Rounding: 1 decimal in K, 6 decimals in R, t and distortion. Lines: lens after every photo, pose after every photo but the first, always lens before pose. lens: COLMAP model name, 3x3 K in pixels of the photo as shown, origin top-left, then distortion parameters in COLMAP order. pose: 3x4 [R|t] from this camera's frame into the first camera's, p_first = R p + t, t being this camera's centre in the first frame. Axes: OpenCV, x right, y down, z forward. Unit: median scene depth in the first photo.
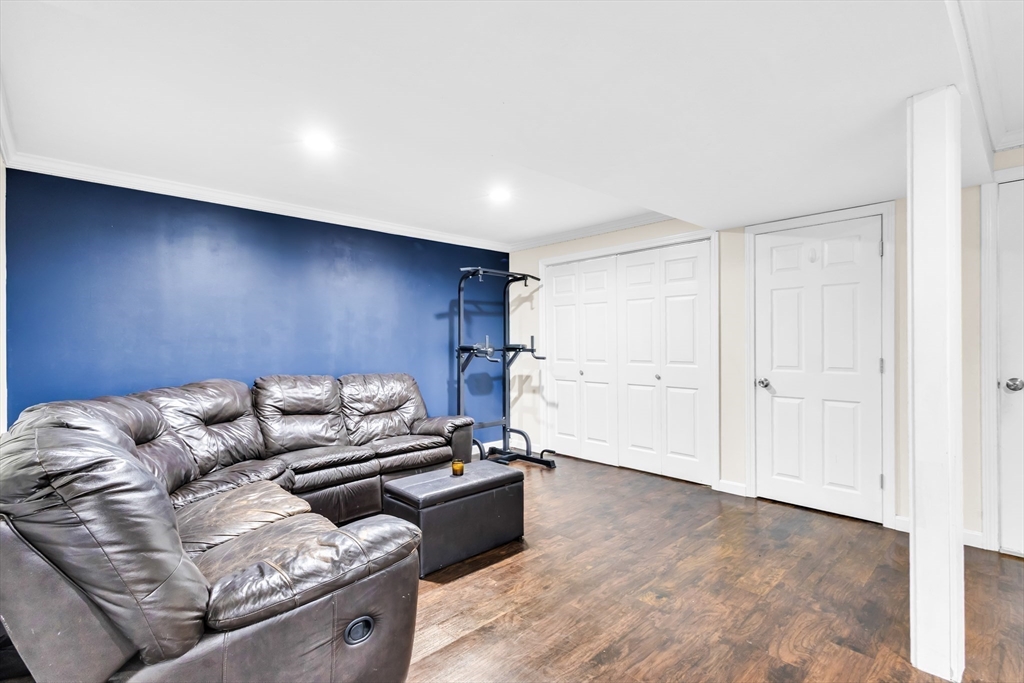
lens RADIAL K [[469.8, 0, 512.0], [0, 469.8, 341.5], [0, 0, 1]] dist [0.010776, -0.001106]
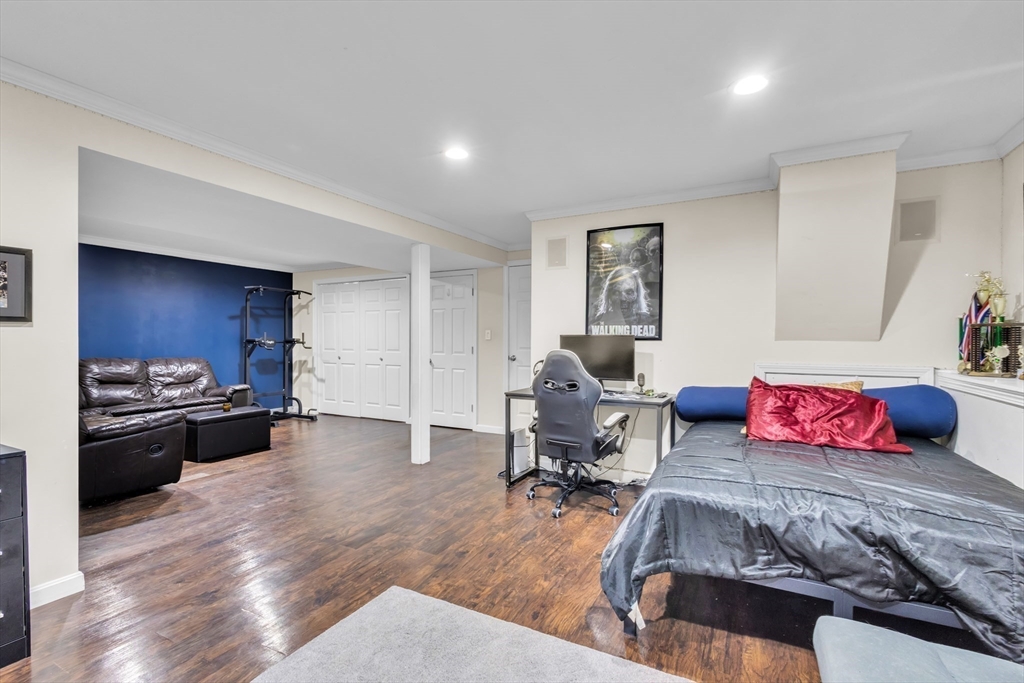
lens RADIAL K [[469.8, 0, 512.0], [0, 469.8, 341.5], [0, 0, 1]] dist [0.010776, -0.001106]
pose [[0.952490, 0.007214, 0.304483, 0.250184], [-0.009265, 0.999943, 0.005291, 0.001577], [-0.304428, -0.007861, 0.952503, -0.691769]]
